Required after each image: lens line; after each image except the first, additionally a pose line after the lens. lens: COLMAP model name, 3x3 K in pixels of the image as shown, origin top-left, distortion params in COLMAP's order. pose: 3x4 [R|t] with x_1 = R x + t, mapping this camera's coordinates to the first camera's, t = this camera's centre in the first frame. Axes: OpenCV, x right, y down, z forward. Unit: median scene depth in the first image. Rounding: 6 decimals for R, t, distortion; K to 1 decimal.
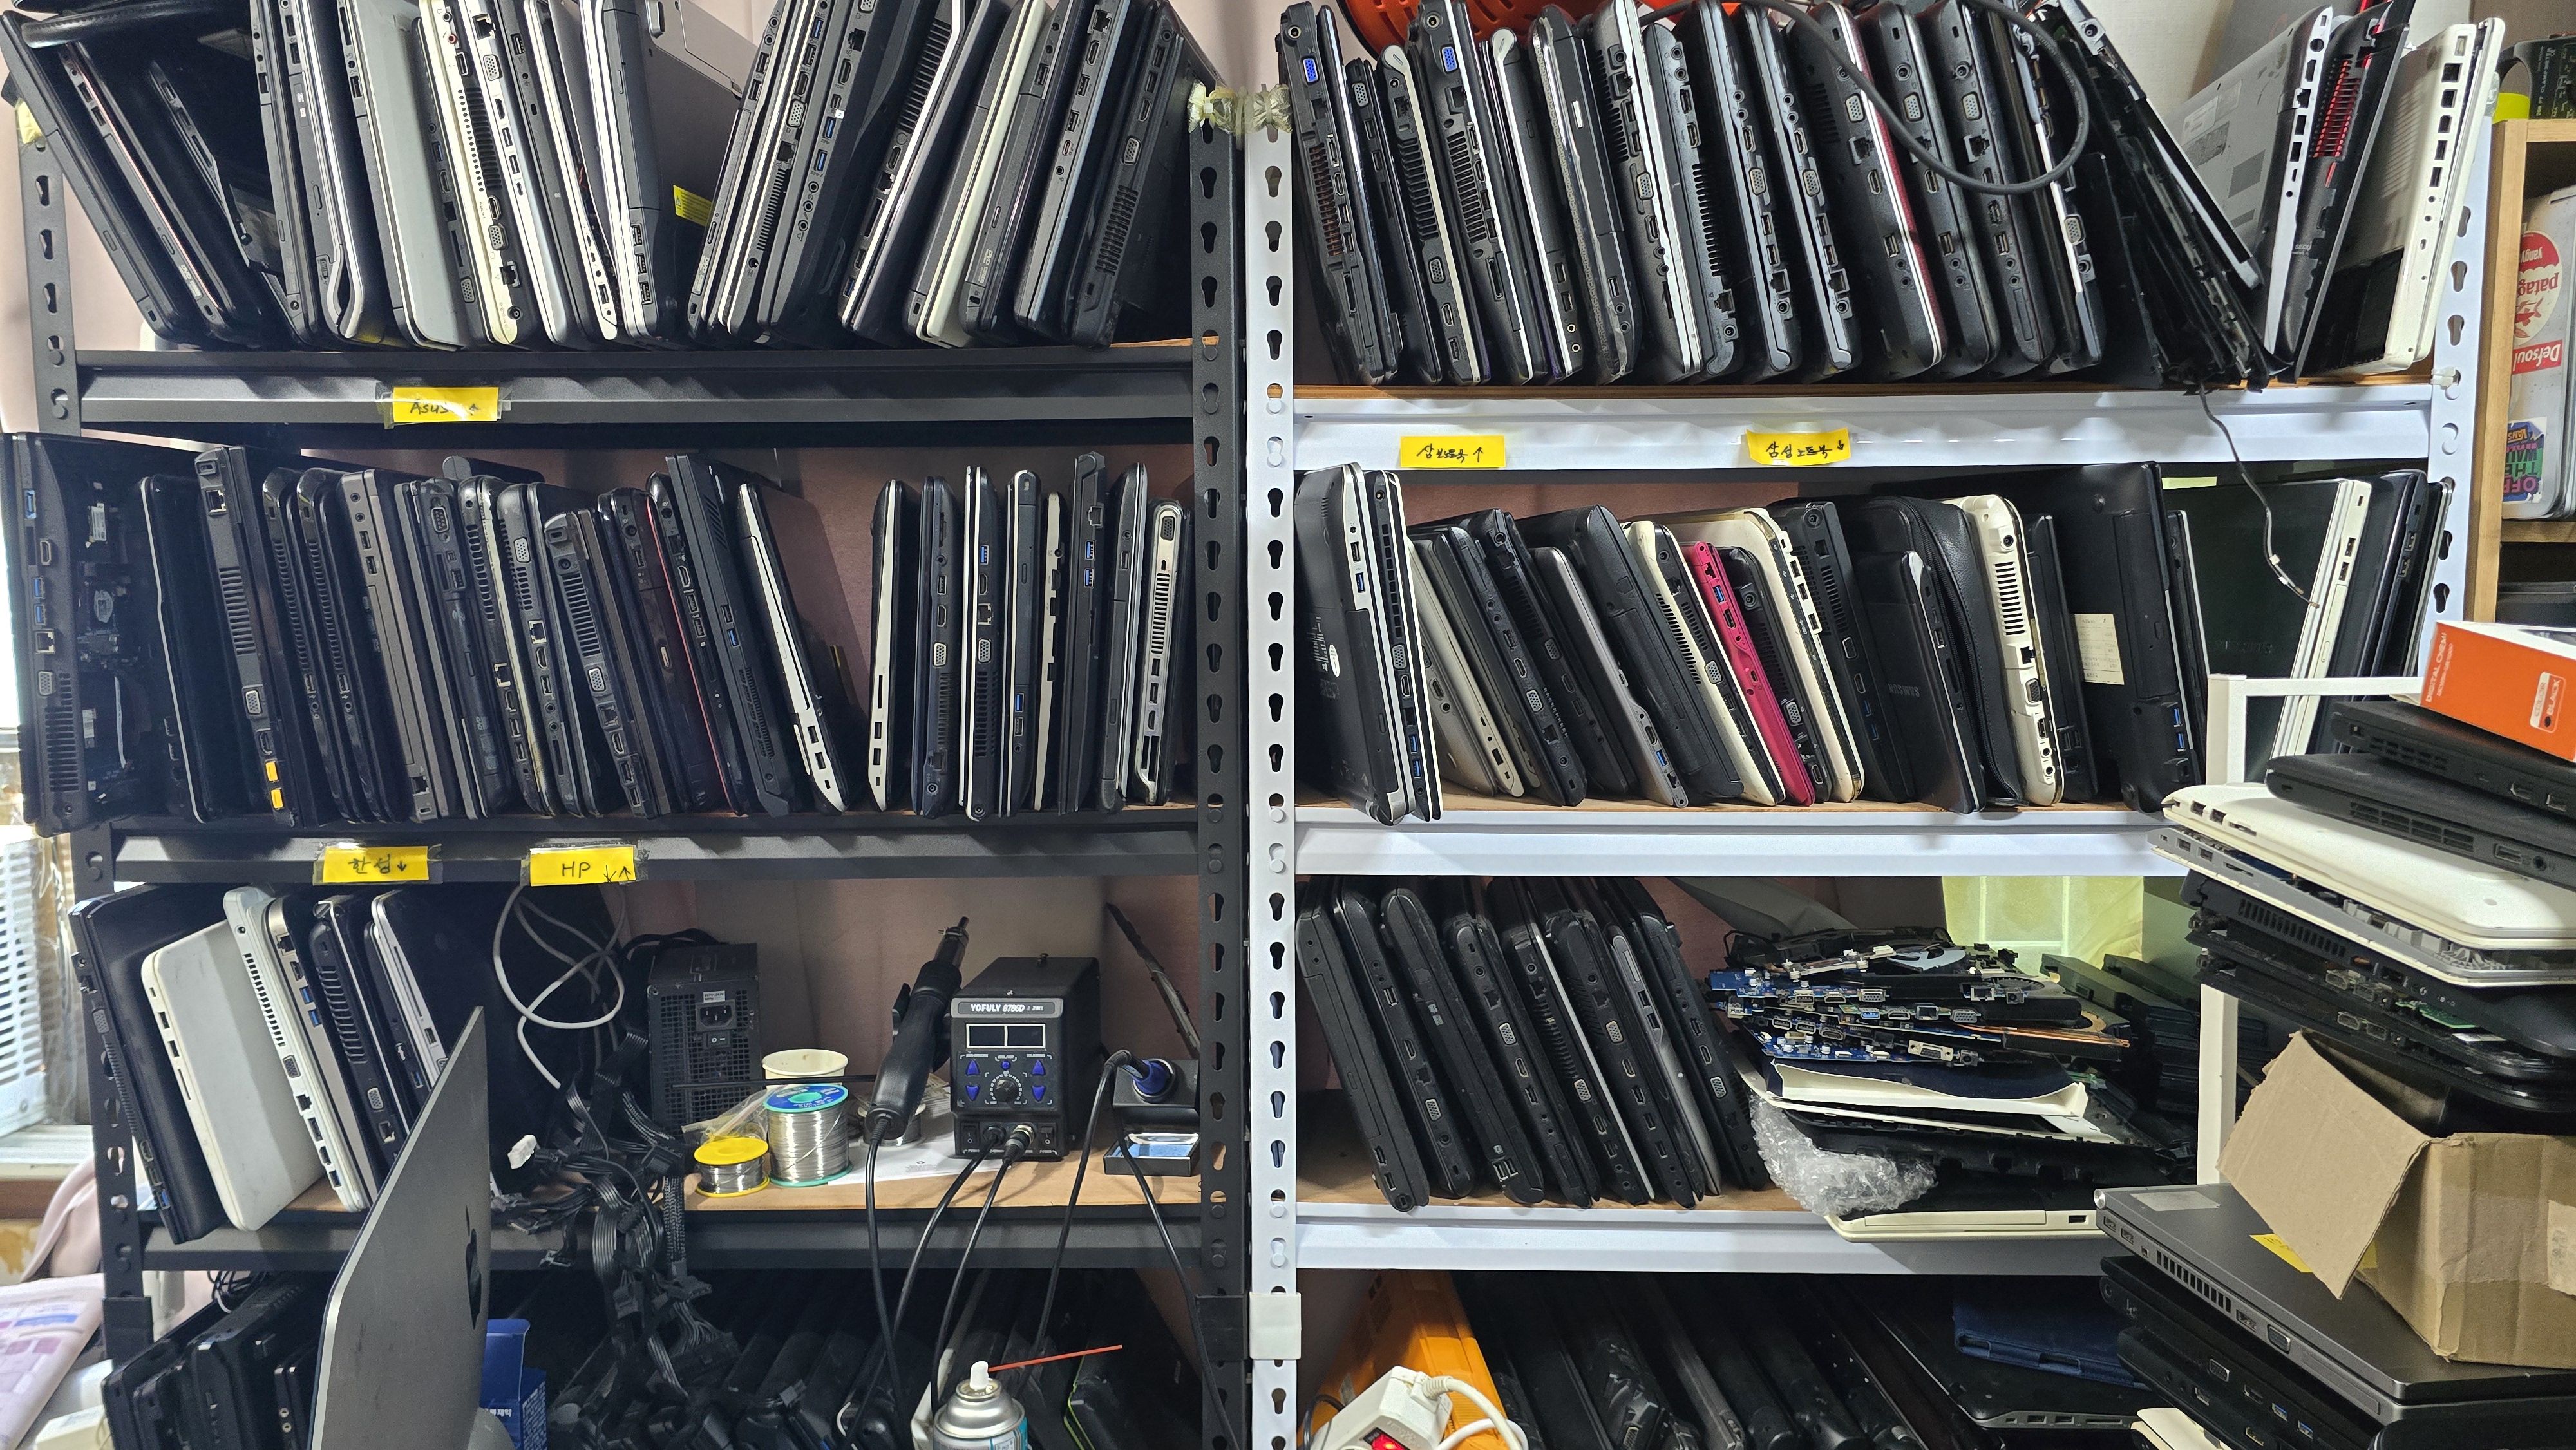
lens RADIAL K [[1772.6, 0, 1288.5], [0, 1772.6, 701.1], [0, 0, 1]] dist [0.065430, -0.088653]
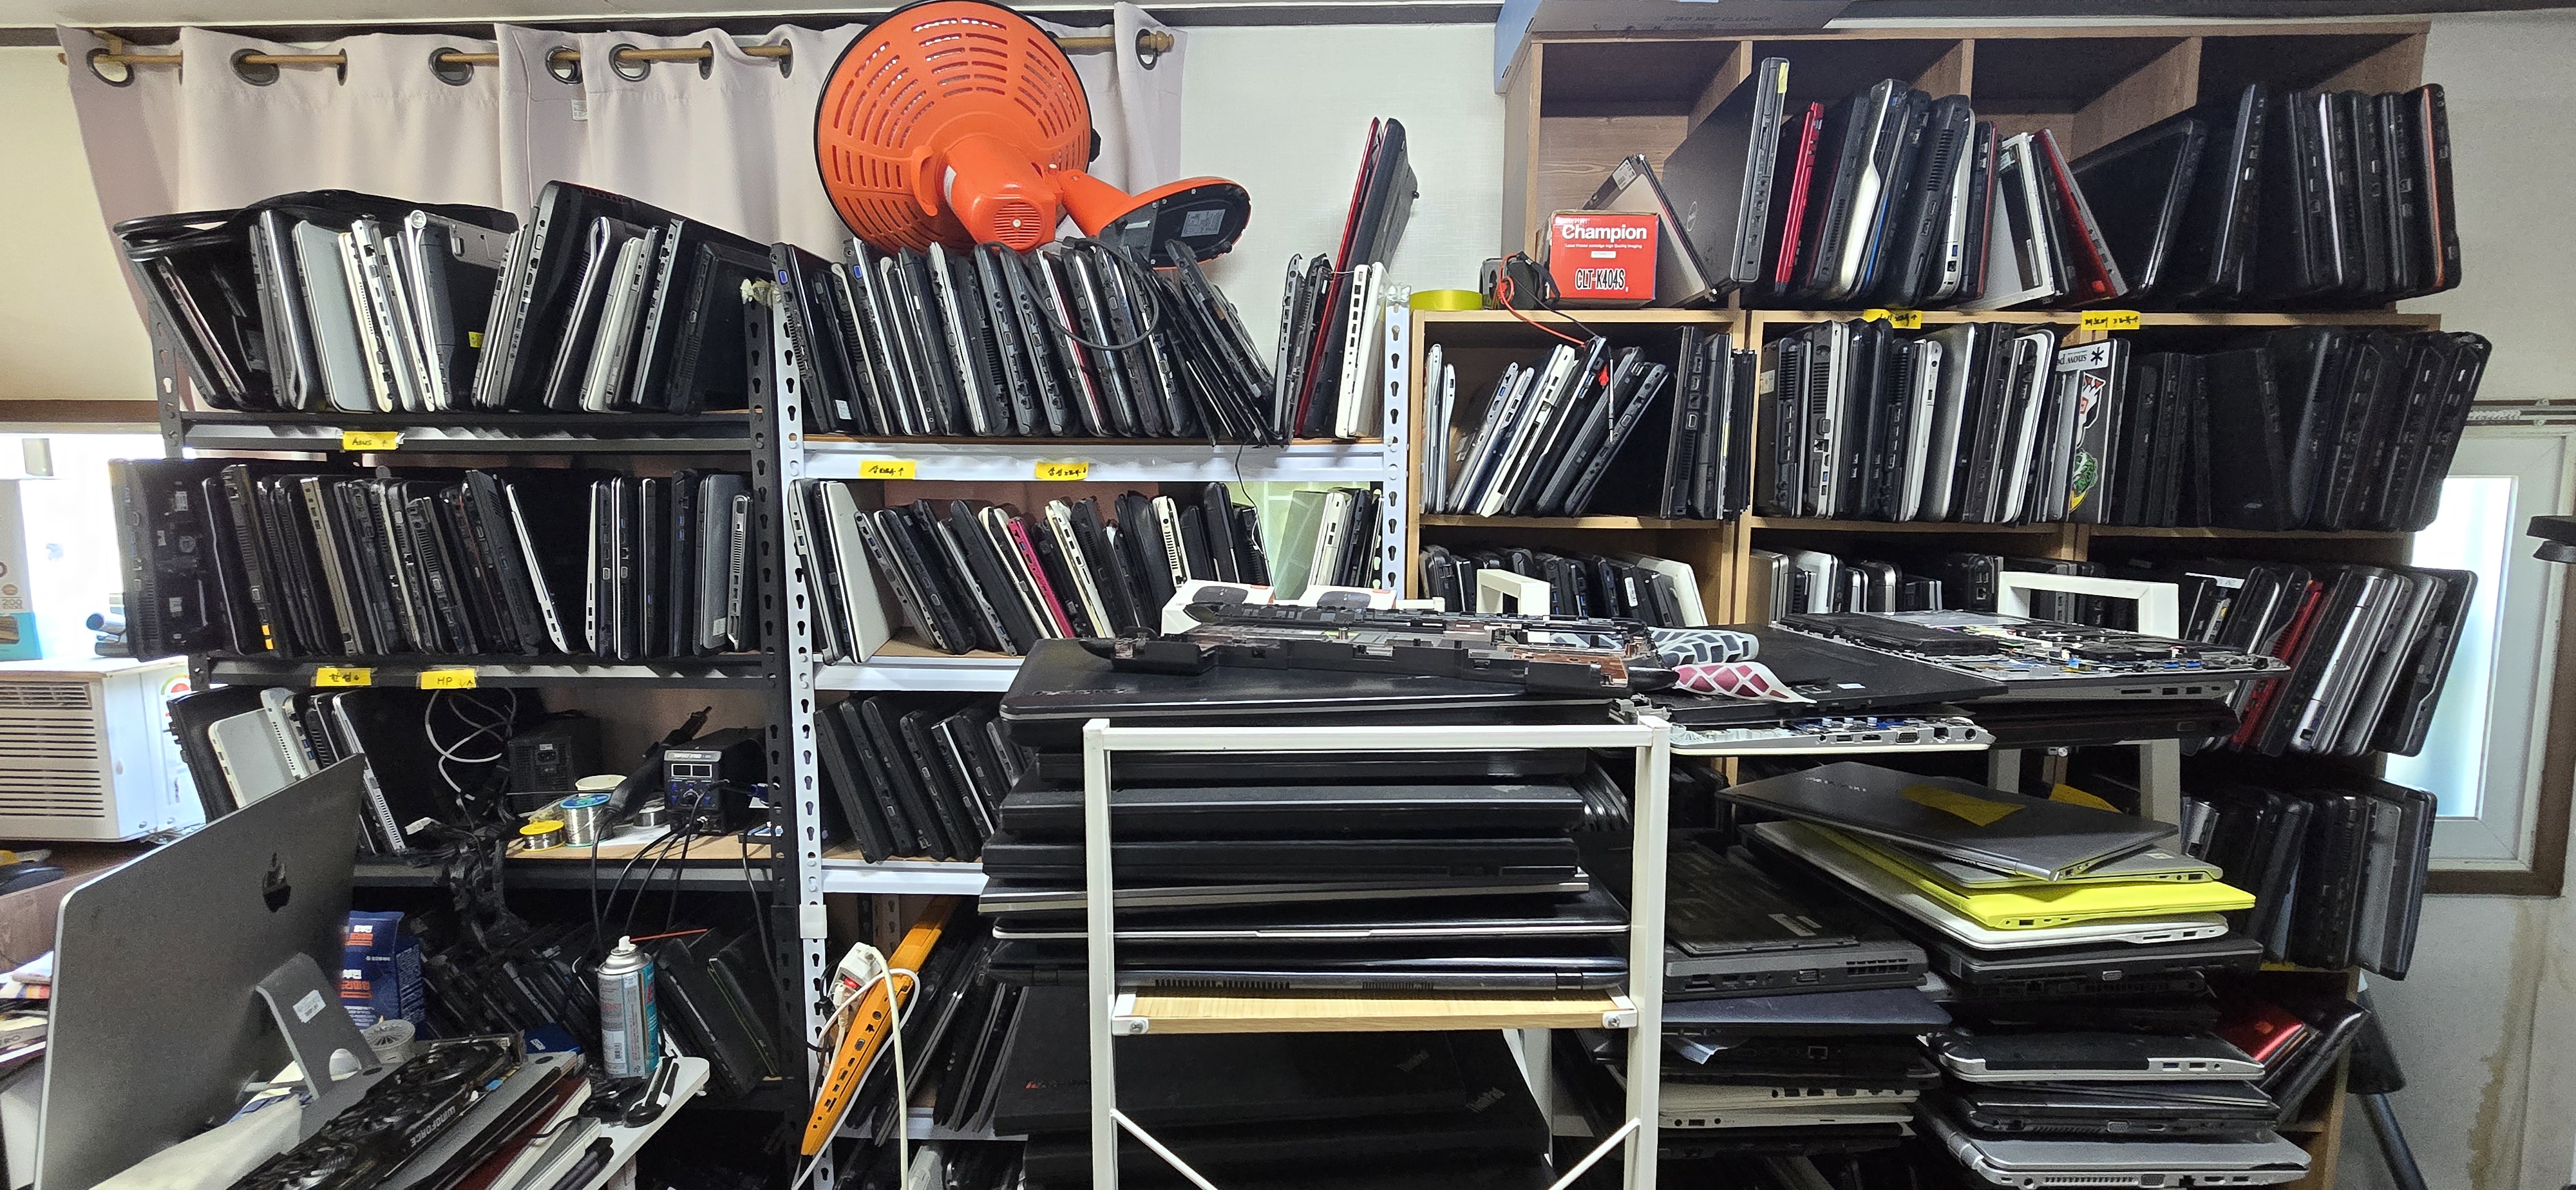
lens RADIAL K [[1067.4, 0, 1286.7], [0, 1067.4, 577.7], [0, 0, 1]] dist [-0.021440, 0.000268]
pose [[0.999668, 0.011298, 0.023164, 0.497844], [-0.011601, 0.999848, 0.012988, -0.044048], [-0.023014, -0.013253, 0.999647, -0.158859]]
